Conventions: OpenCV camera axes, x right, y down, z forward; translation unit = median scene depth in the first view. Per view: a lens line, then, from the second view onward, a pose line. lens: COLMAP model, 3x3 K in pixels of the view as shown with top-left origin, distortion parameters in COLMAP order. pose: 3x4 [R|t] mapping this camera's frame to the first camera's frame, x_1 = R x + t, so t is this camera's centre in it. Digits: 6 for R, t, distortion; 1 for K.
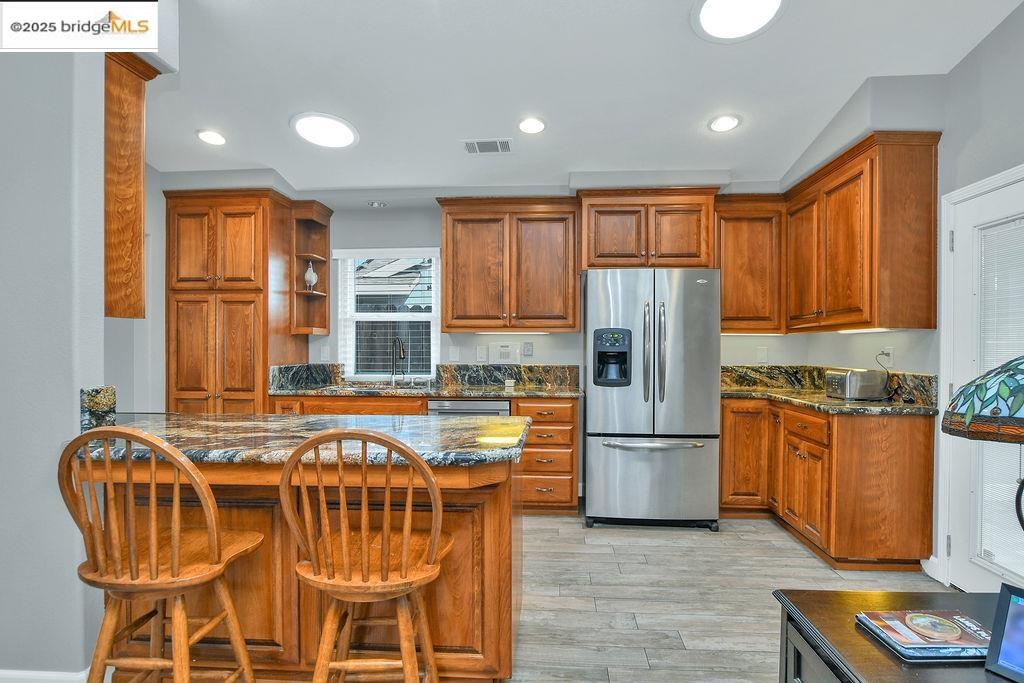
lens RADIAL K [[544.7, 0, 528.5], [0, 544.7, 351.4], [0, 0, 1]] dist [-0.015928, 0.000711]
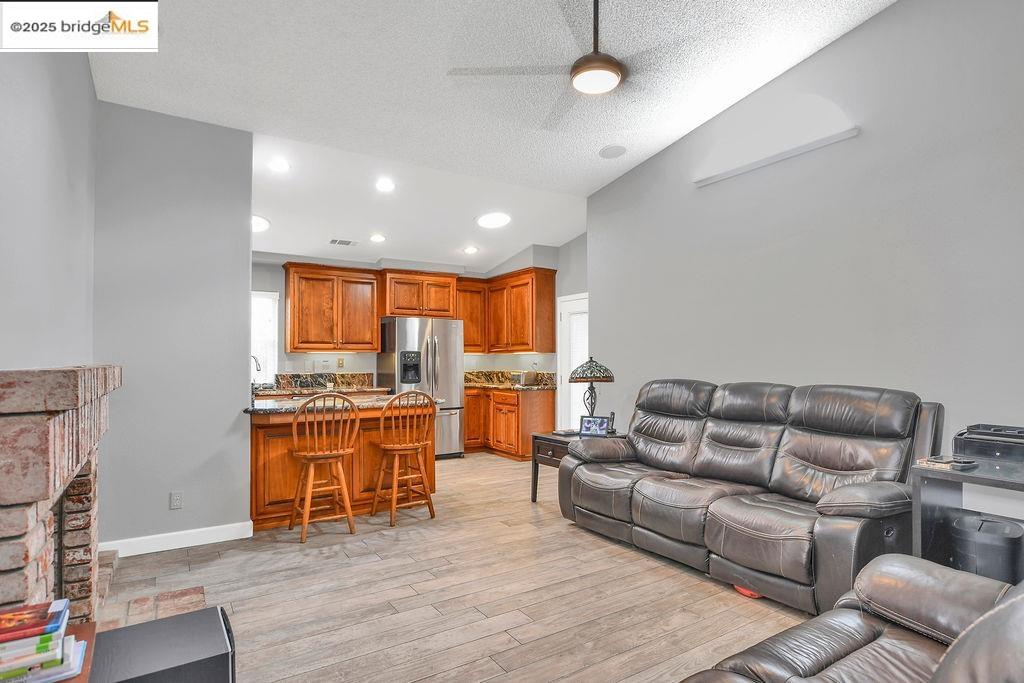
lens RADIAL K [[544.7, 0, 528.5], [0, 544.7, 351.4], [0, 0, 1]] dist [-0.015928, 0.000711]
pose [[0.797396, 0.004906, 0.603437, -0.589800], [0.009525, 0.999740, -0.020714, 0.000302], [-0.603382, 0.022265, 0.797142, -0.629361]]
